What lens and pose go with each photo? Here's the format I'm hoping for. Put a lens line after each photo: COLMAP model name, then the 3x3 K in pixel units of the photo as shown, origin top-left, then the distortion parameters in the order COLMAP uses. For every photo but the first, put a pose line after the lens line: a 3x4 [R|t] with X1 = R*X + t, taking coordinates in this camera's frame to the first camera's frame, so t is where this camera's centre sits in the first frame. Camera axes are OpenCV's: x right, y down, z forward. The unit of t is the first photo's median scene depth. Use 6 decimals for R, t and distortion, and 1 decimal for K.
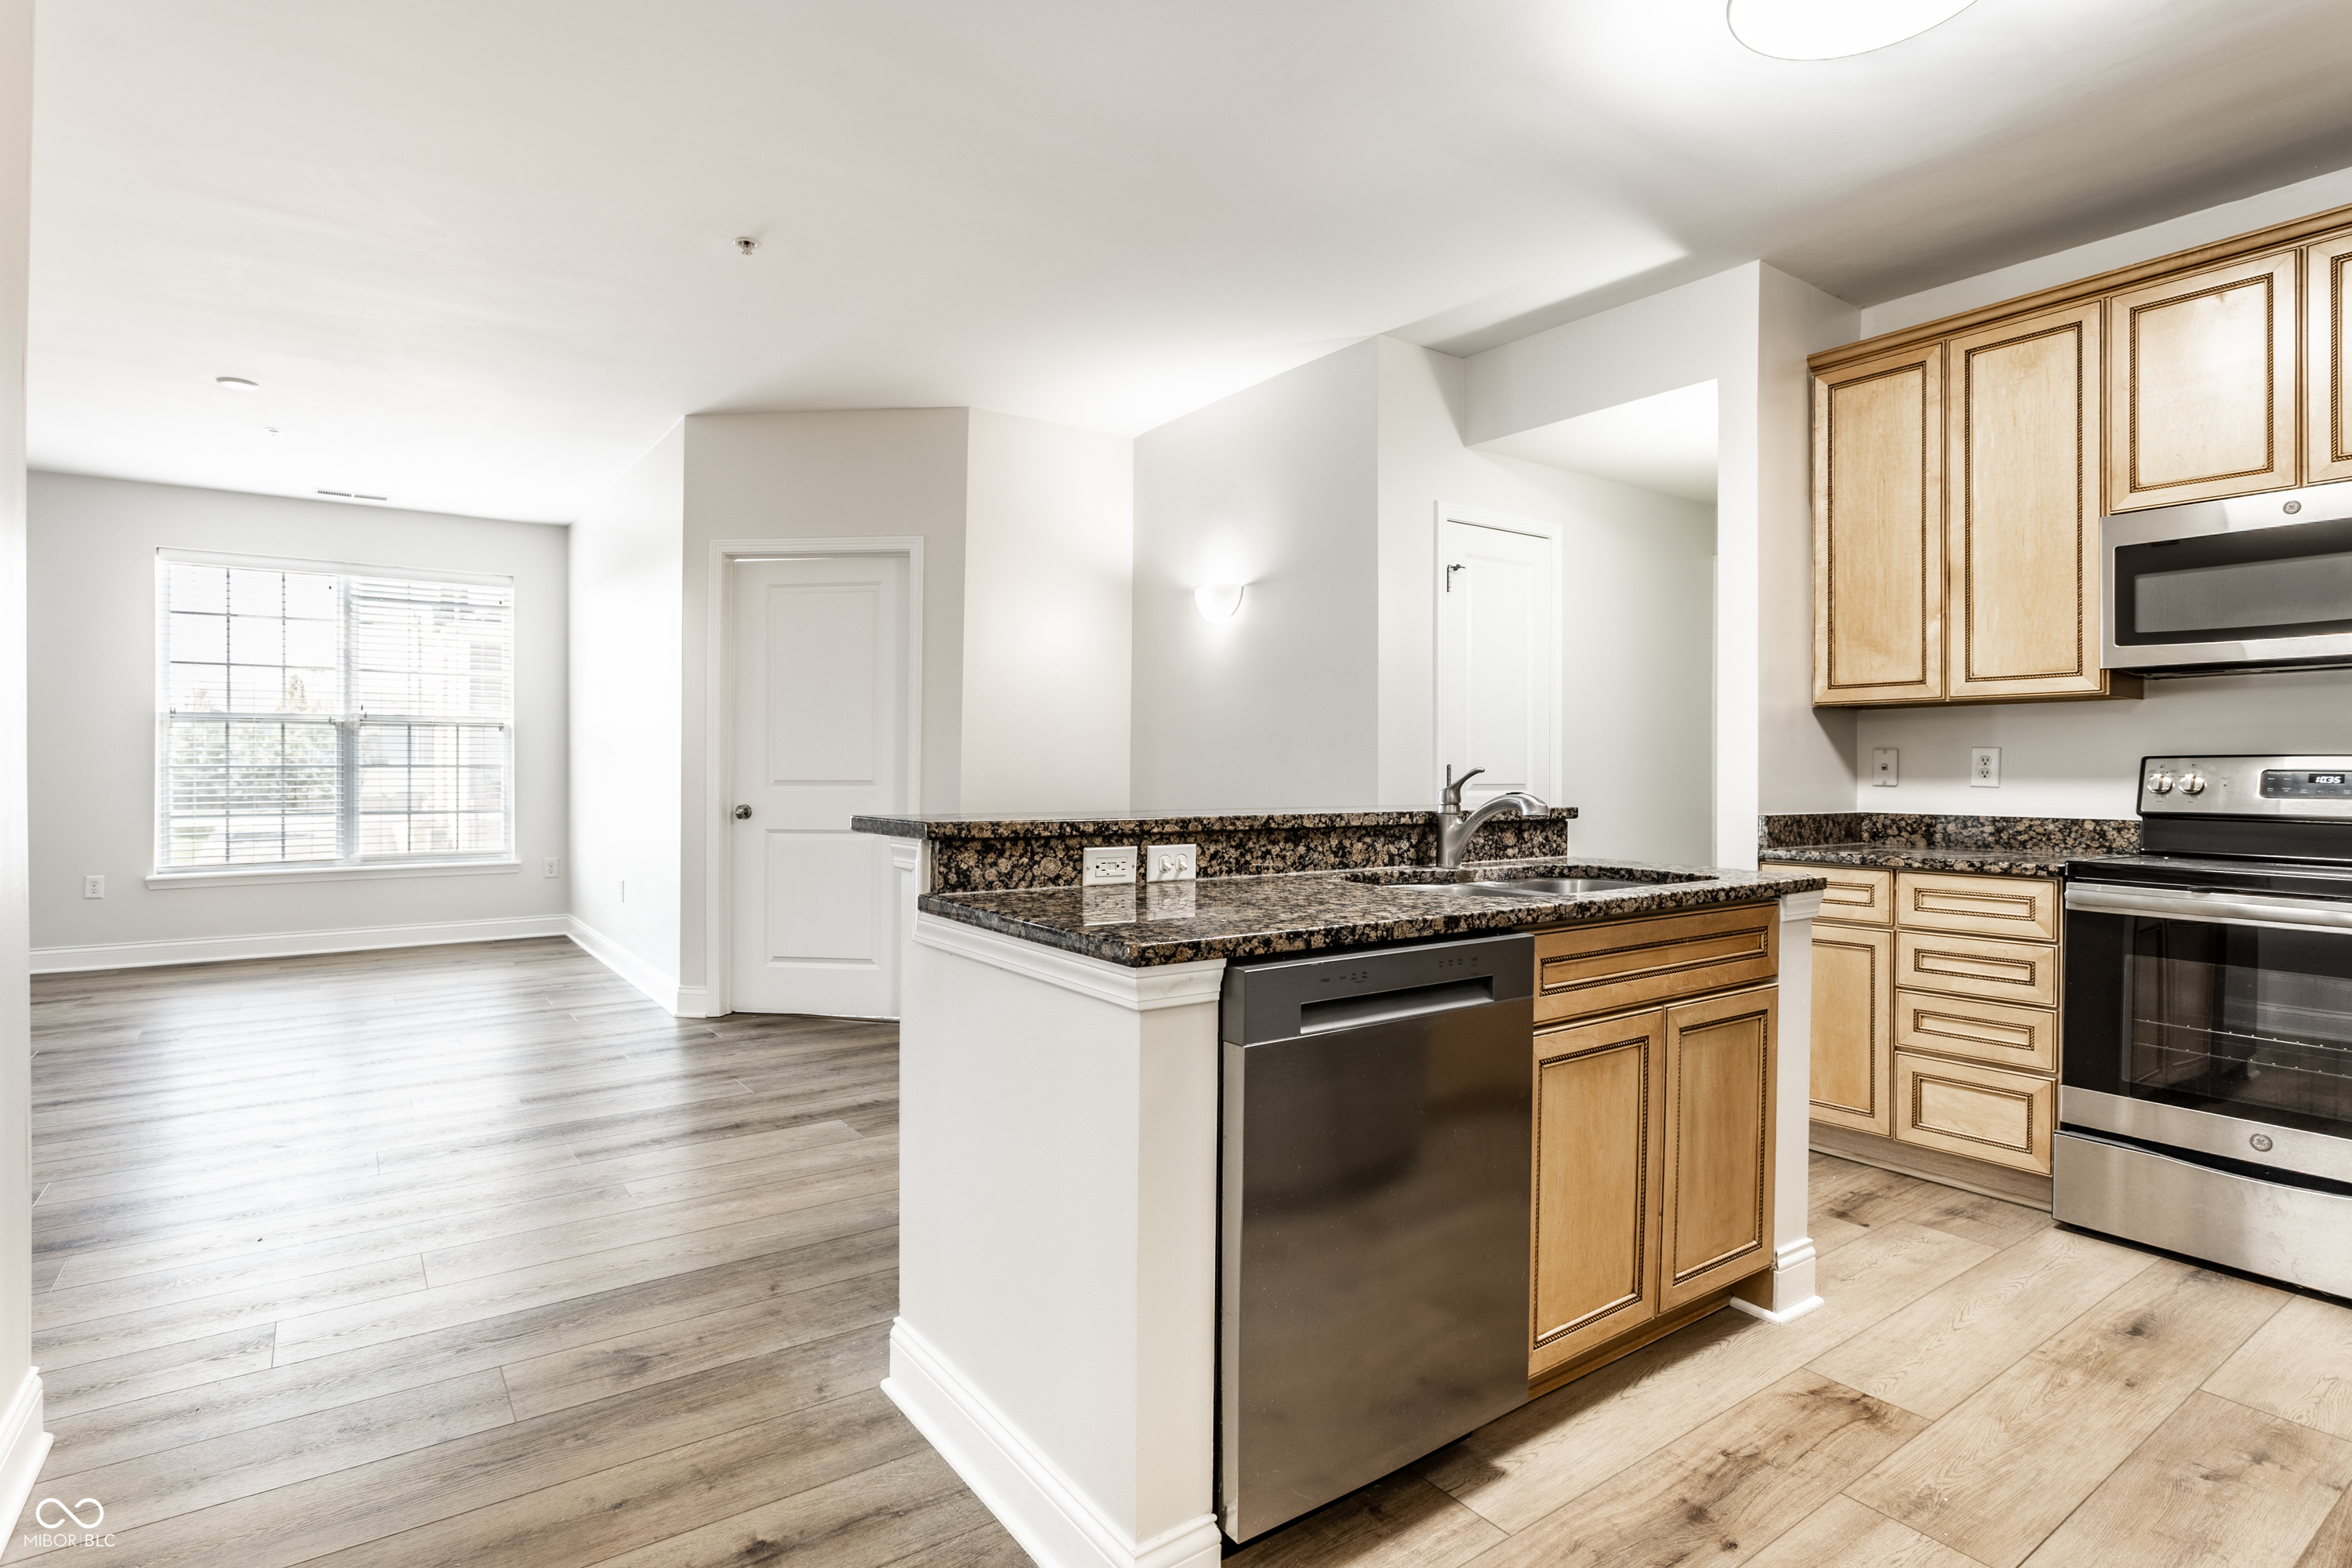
lens RADIAL K [[1174.3, 0, 1173.7], [0, 1174.3, 772.3], [0, 0, 1]] dist [-0.009266, 0.004402]
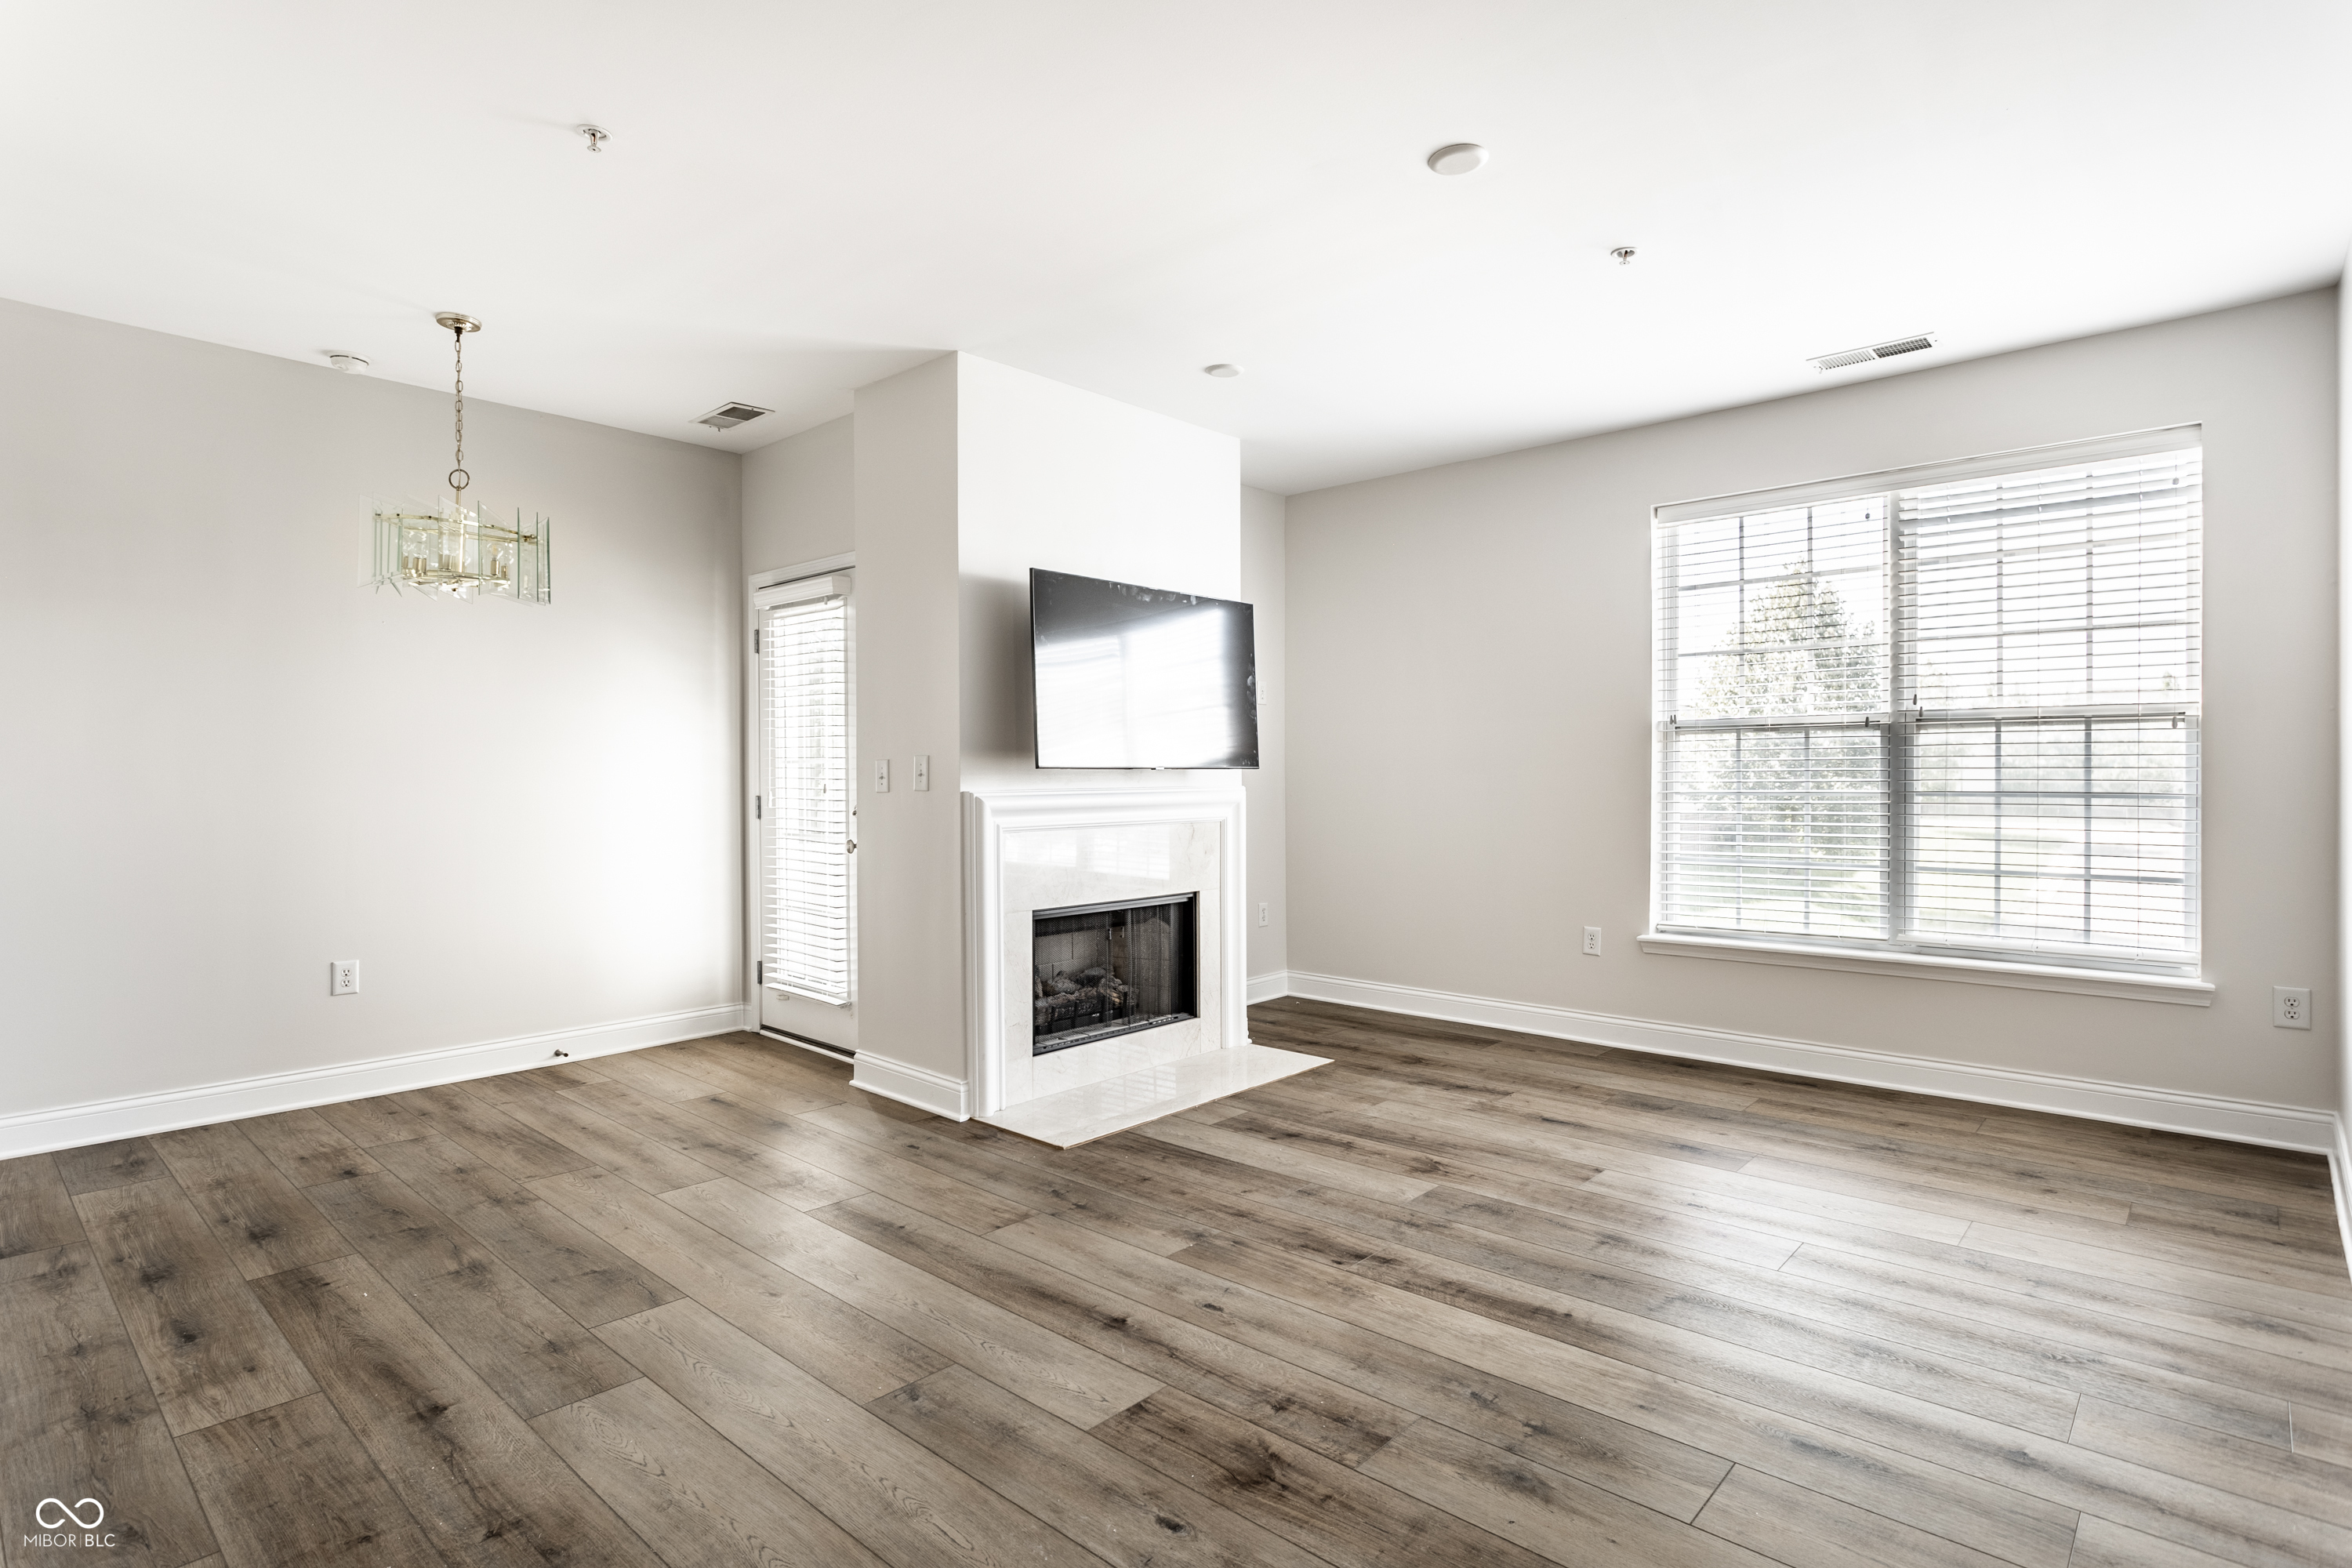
lens RADIAL K [[1174.3, 0, 1164.3], [0, 1174.3, 780.7], [0, 0, 1]] dist [-0.009266, 0.004402]
pose [[0.237310, -0.002287, -0.971431, -0.187635], [-0.004769, 0.999982, -0.003520, -0.008195], [0.971422, 0.005468, 0.237295, 0.467887]]
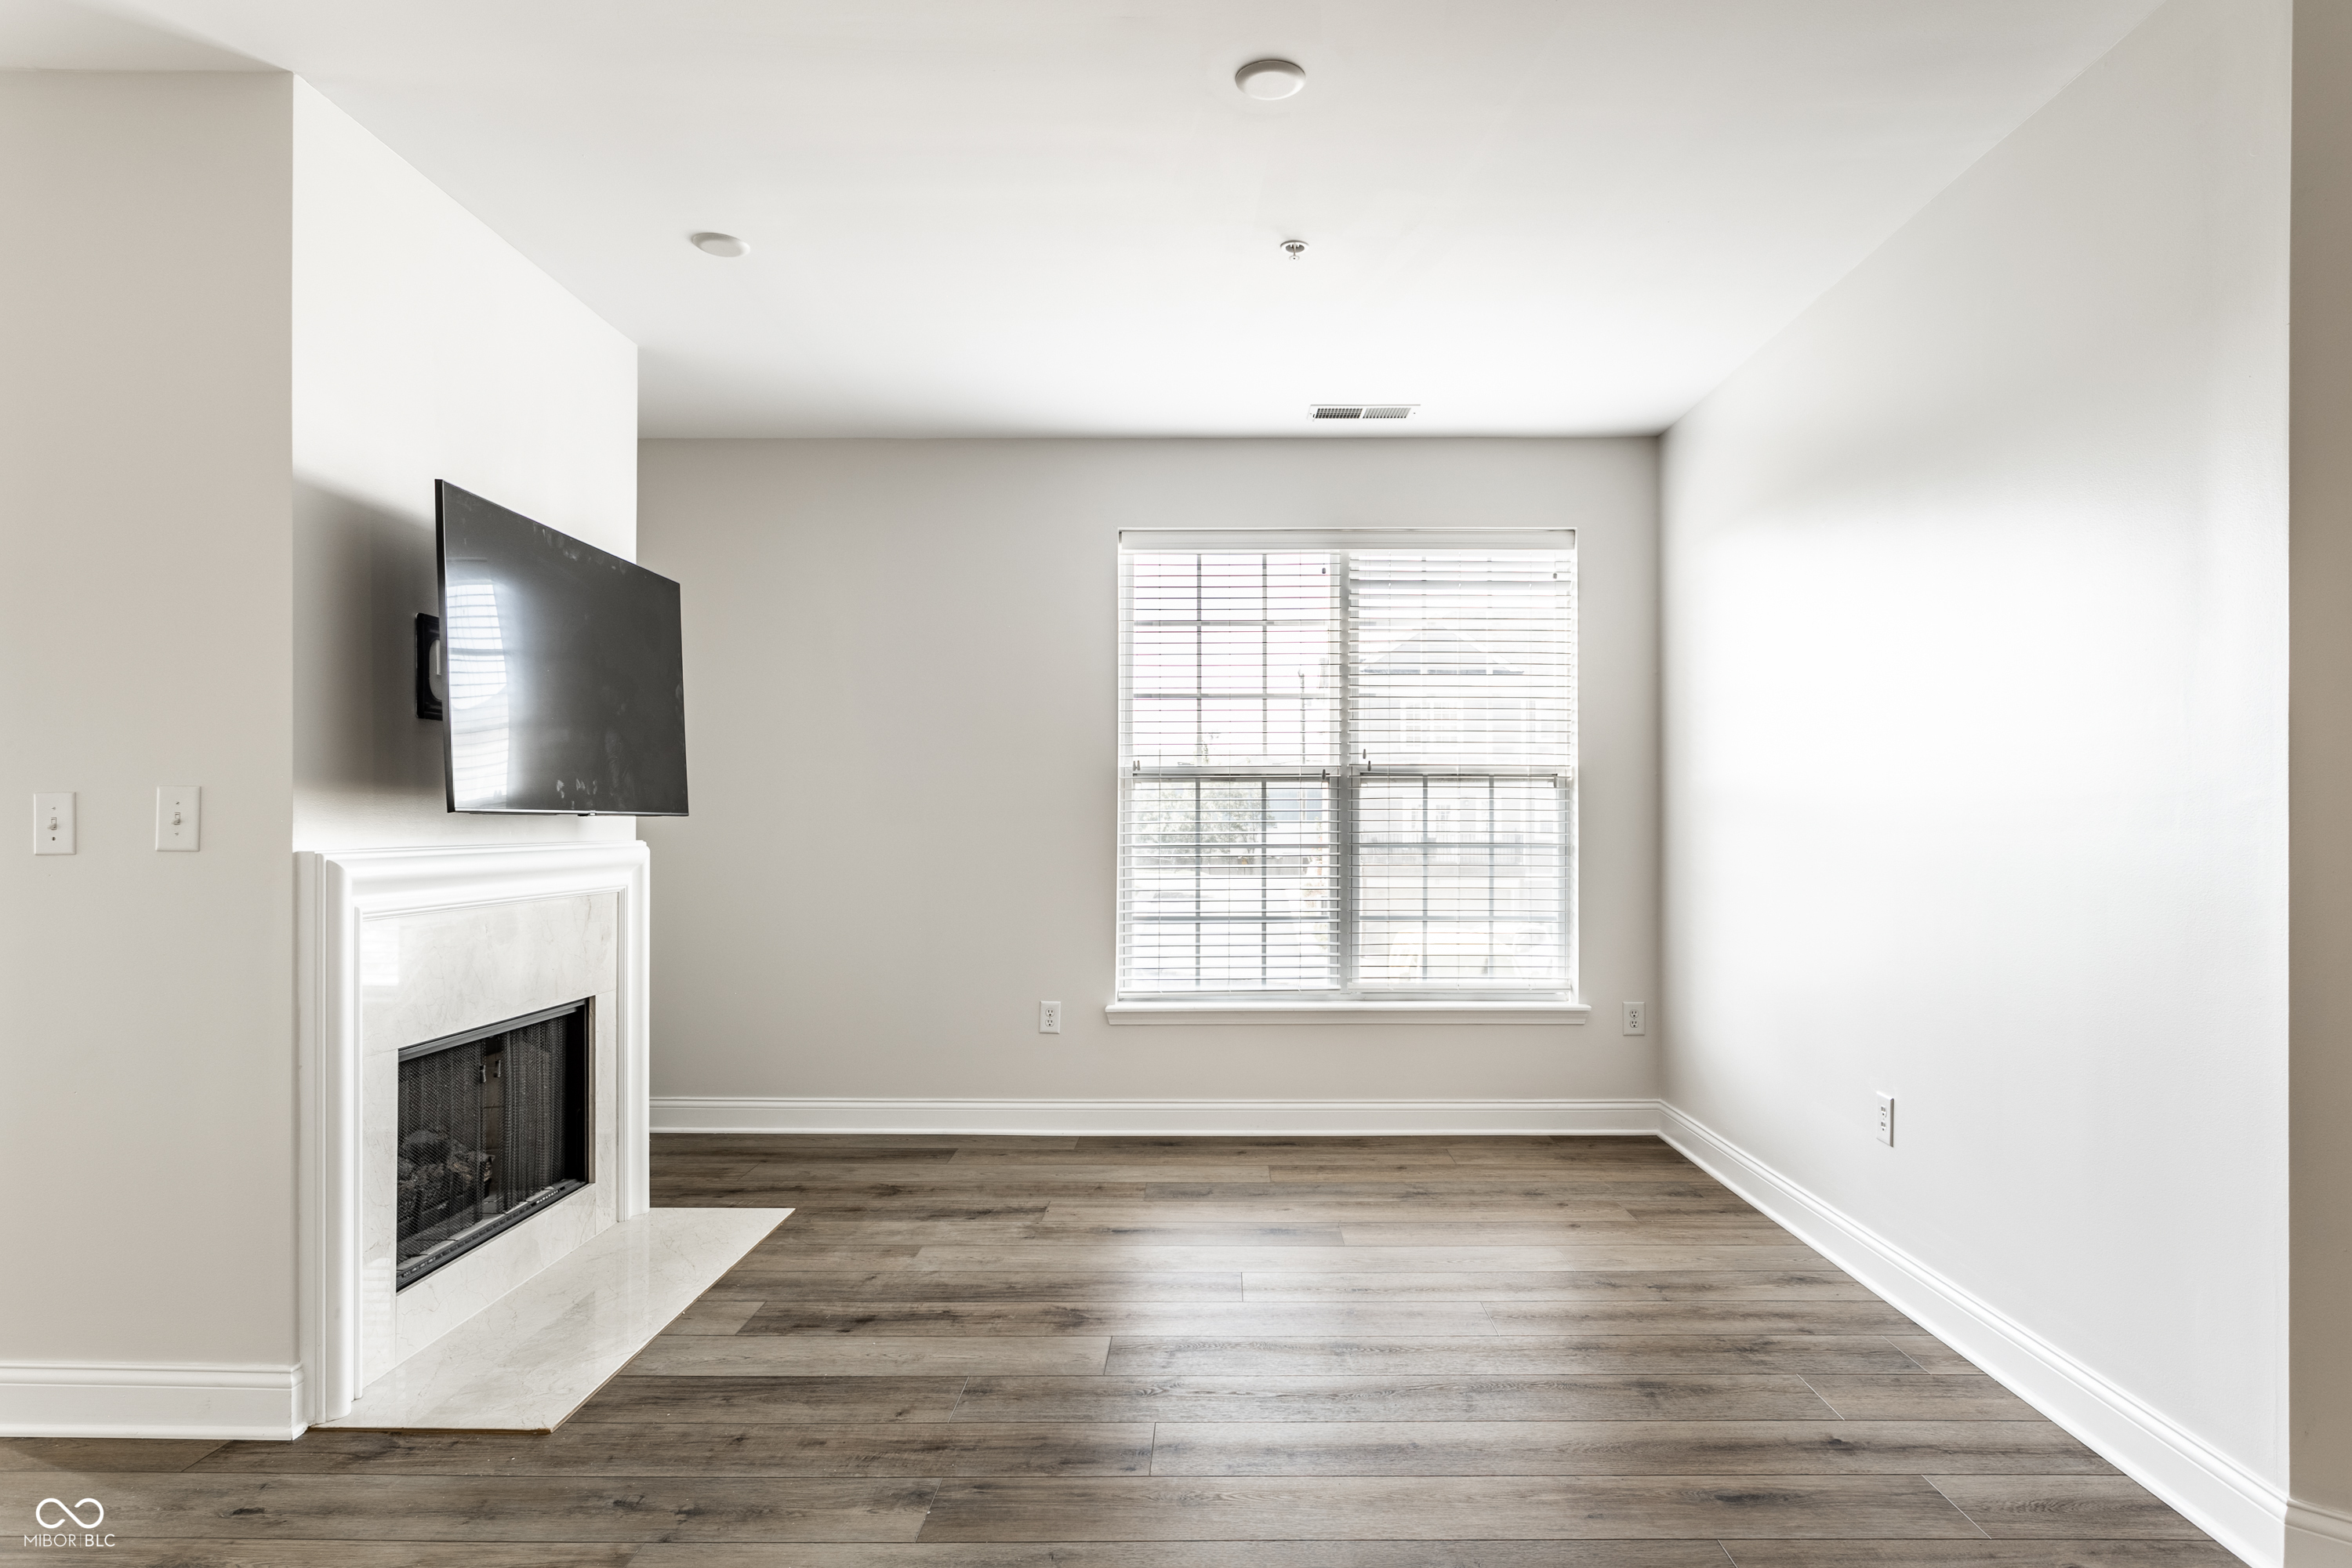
lens RADIAL K [[1355.9, 0, 1212.9], [0, 1355.9, 816.1], [0, 0, 1]] dist [-0.003595, 0.004758]
pose [[0.826849, -0.010451, -0.562326, -0.346263], [-0.000339, 0.999818, -0.019079, -0.007085], [0.562423, 0.015966, 0.826695, 0.342226]]
